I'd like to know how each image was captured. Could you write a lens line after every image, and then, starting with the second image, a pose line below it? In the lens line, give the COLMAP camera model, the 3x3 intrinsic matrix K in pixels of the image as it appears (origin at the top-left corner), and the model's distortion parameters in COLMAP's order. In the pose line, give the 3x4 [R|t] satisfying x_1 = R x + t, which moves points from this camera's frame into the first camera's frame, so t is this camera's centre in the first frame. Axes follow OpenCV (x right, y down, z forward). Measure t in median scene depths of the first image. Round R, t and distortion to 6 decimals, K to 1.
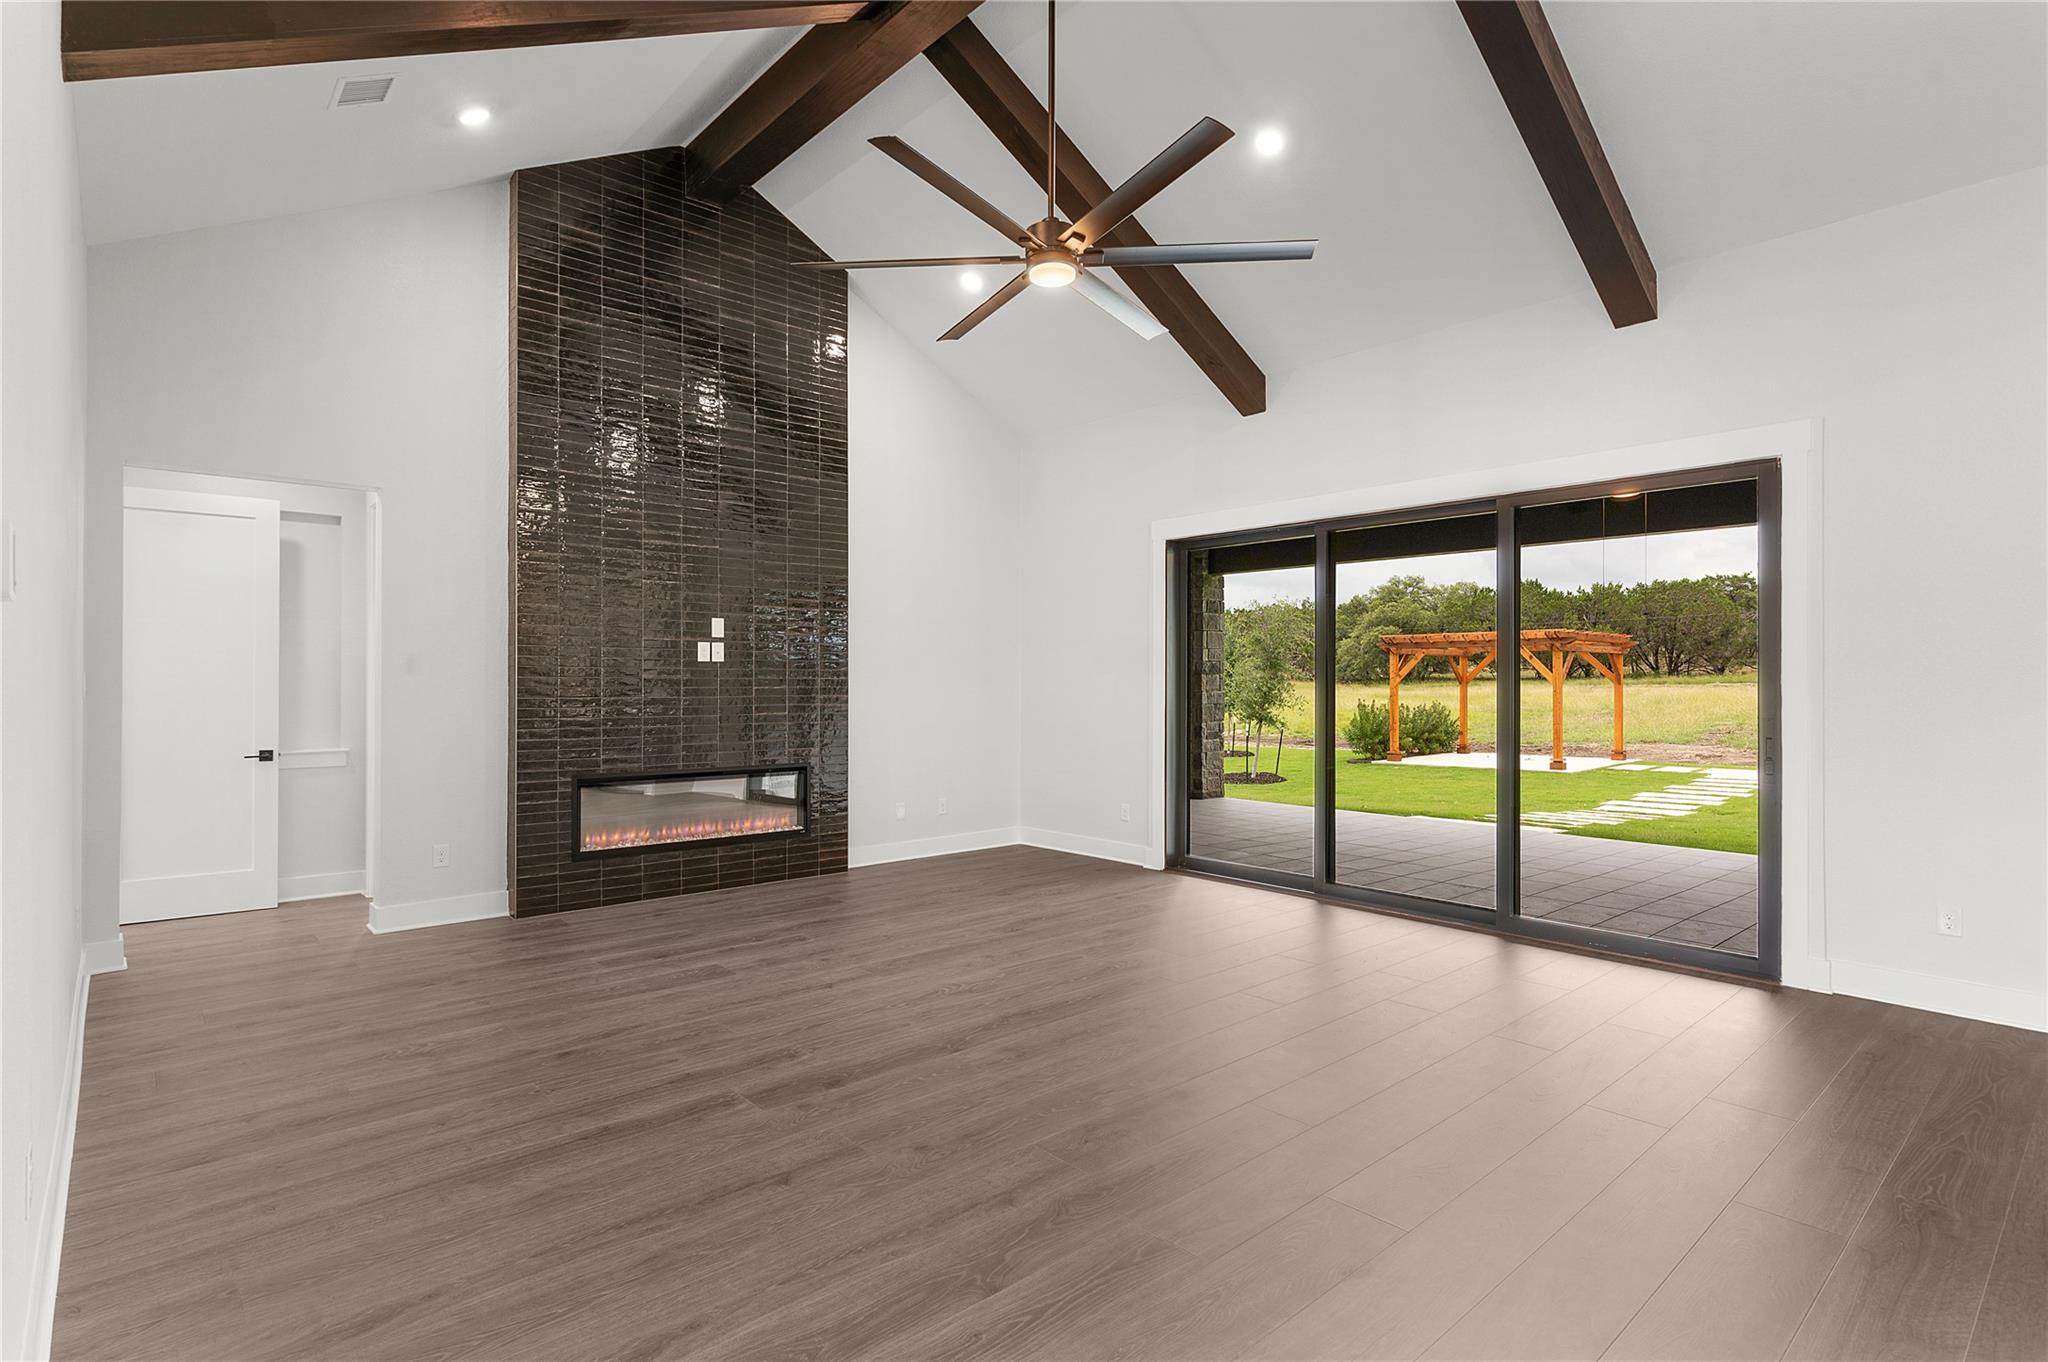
lens RADIAL K [[992.7, 0, 1019.5], [0, 992.7, 680.2], [0, 0, 1]] dist [0.008026, -0.000240]
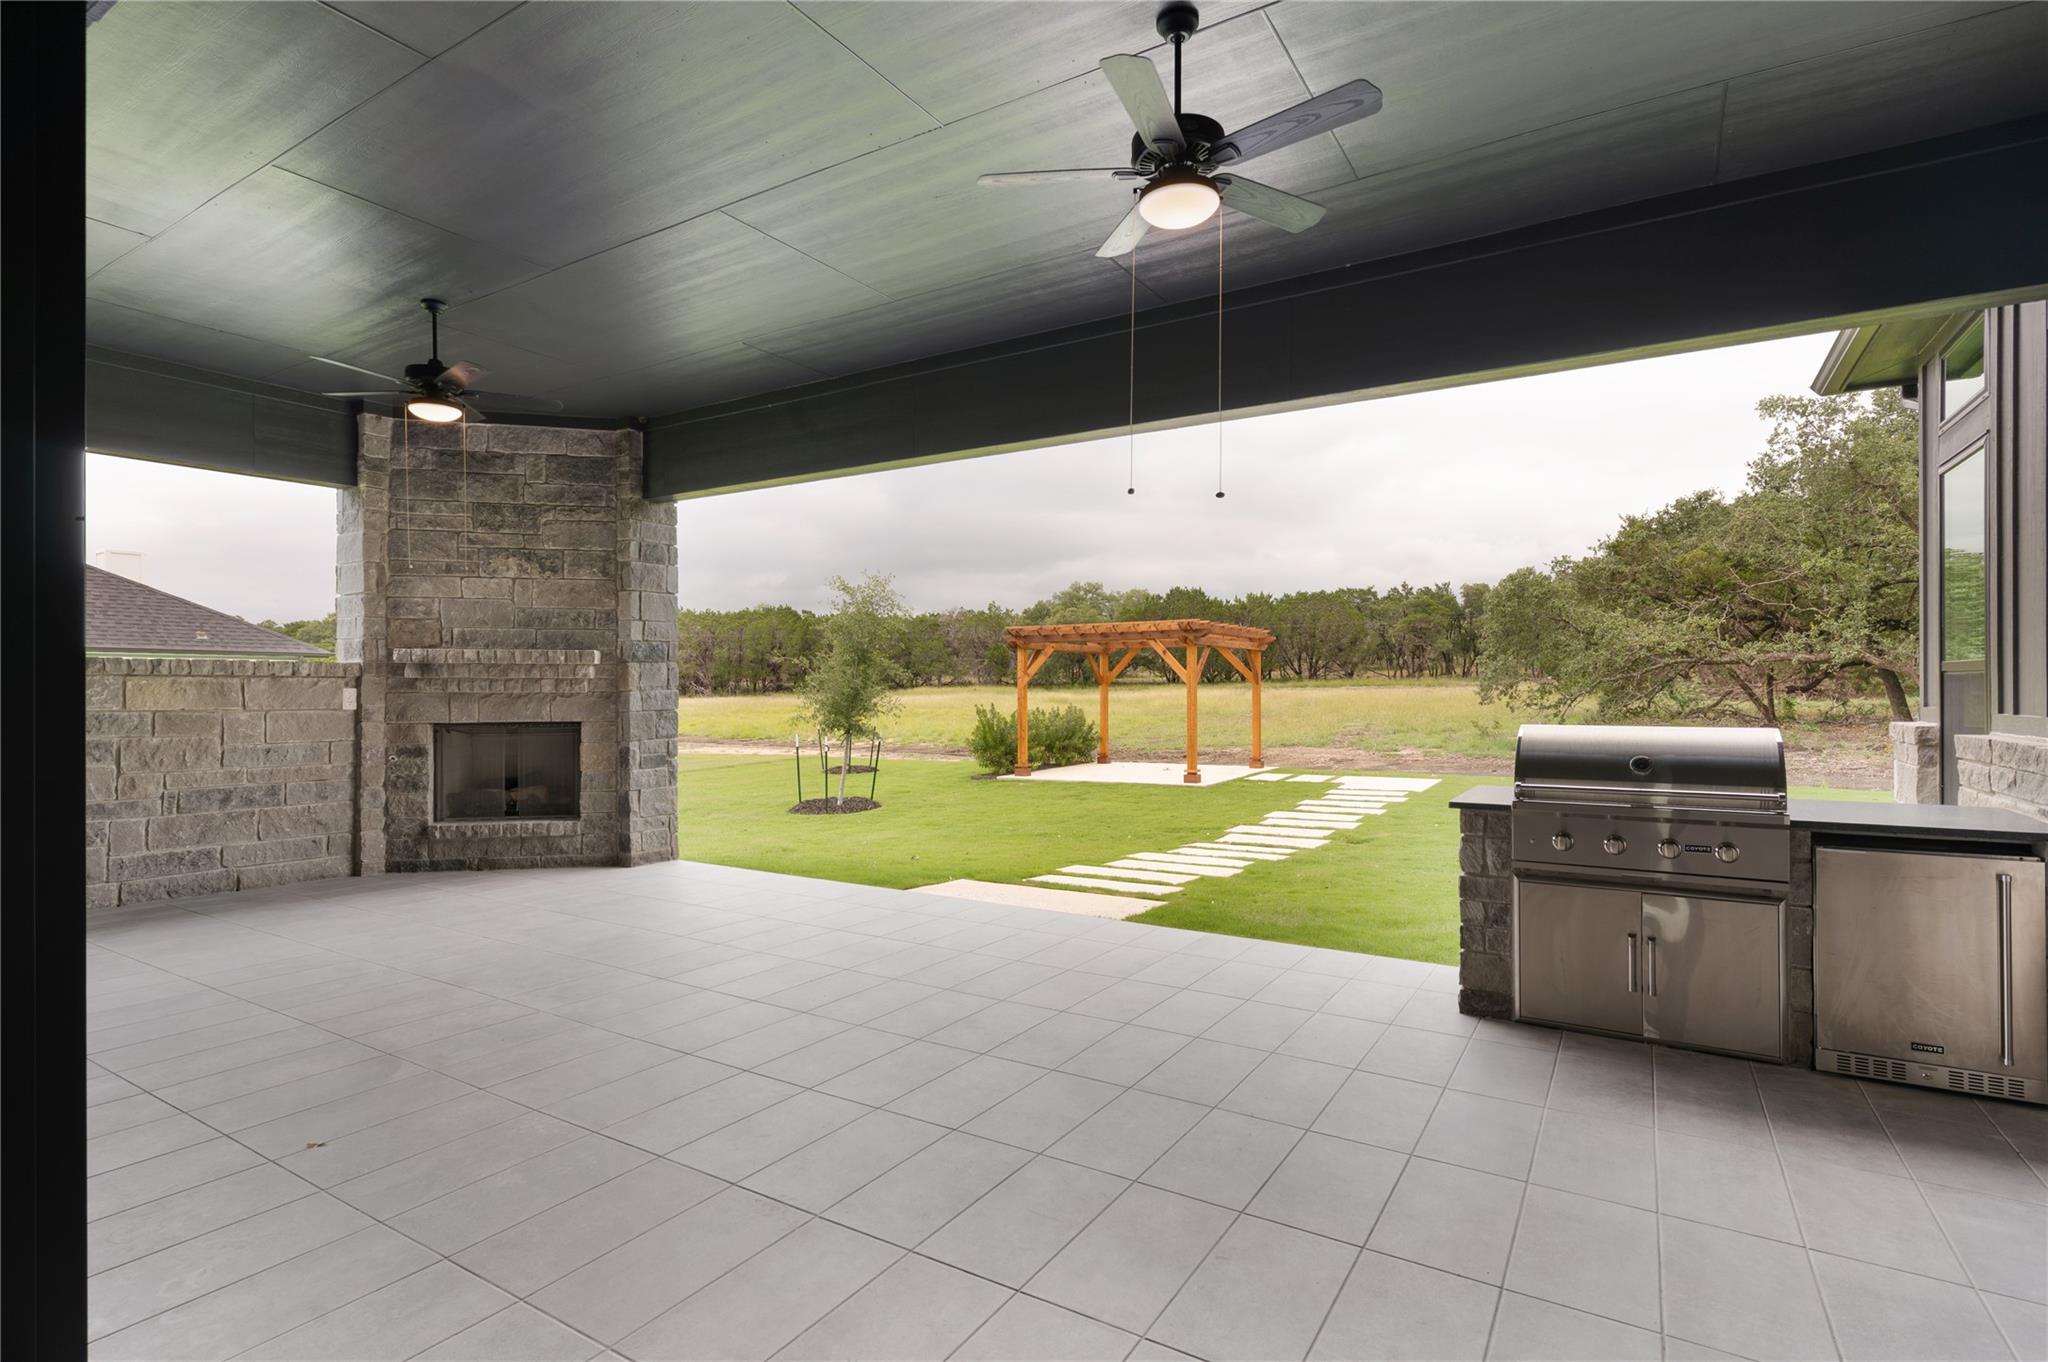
lens RADIAL K [[992.7, 0, 1024.8], [0, 992.7, 693.2], [0, 0, 1]] dist [0.008026, -0.000240]
pose [[0.956183, -0.004864, 0.292728, 0.131595], [0.002832, 0.999969, 0.007365, 0.004994], [-0.292755, -0.006213, 0.956167, 0.191513]]
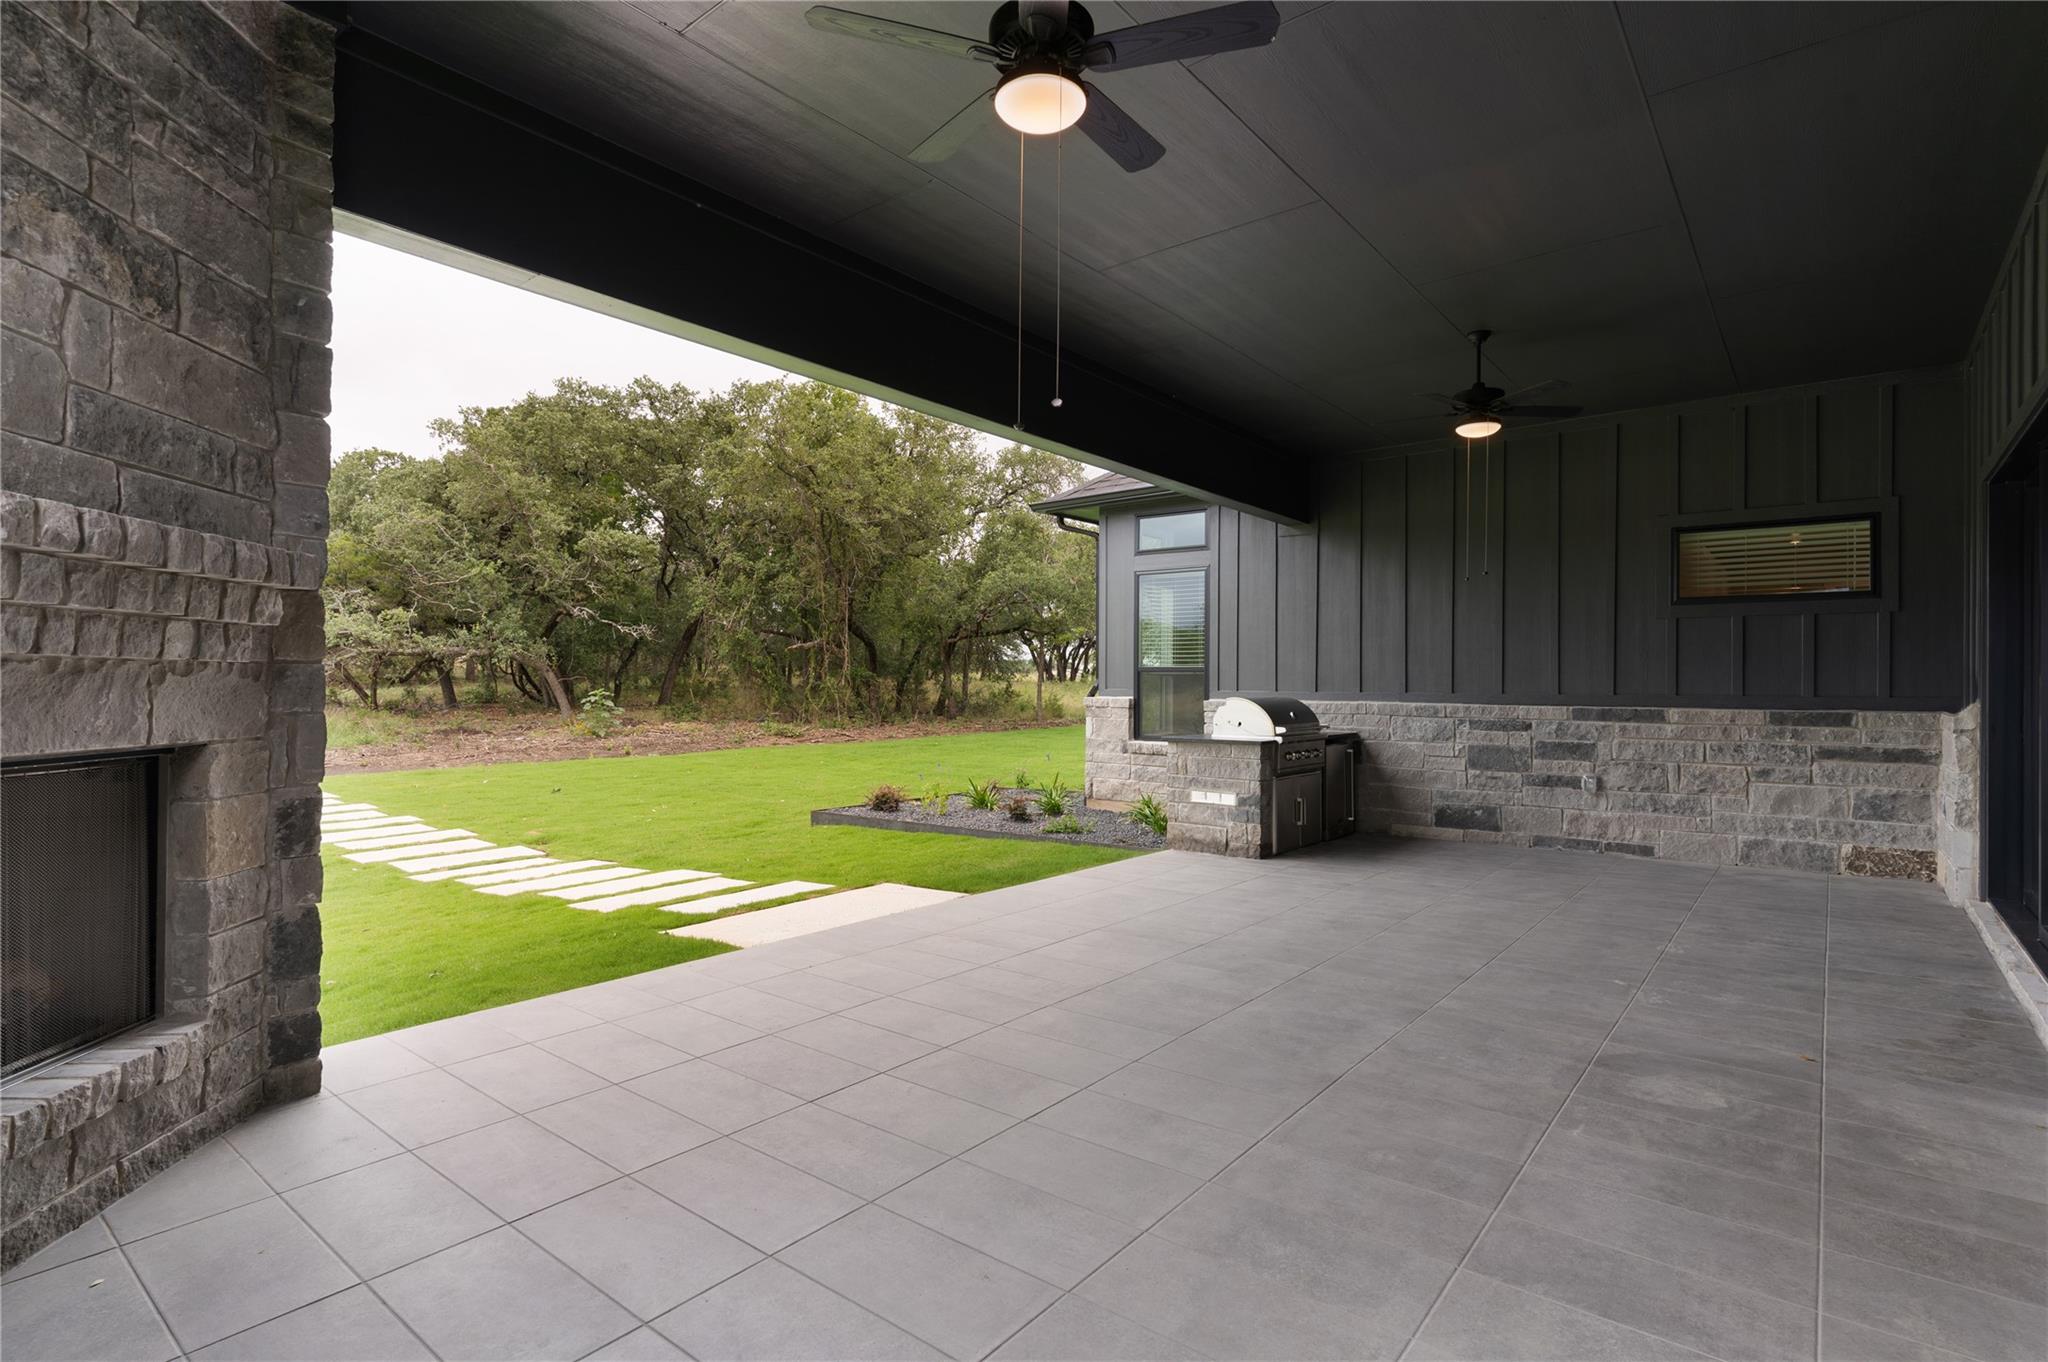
lens RADIAL K [[992.7, 0, 1019.9], [0, 992.7, 677.4], [0, 0, 1]] dist [0.008026, -0.000240]
pose [[-0.166242, 0.004428, 0.986075, -0.050577], [-0.010481, 0.999926, -0.006257, 0.008367], [-0.986029, -0.011375, -0.166184, 0.480413]]
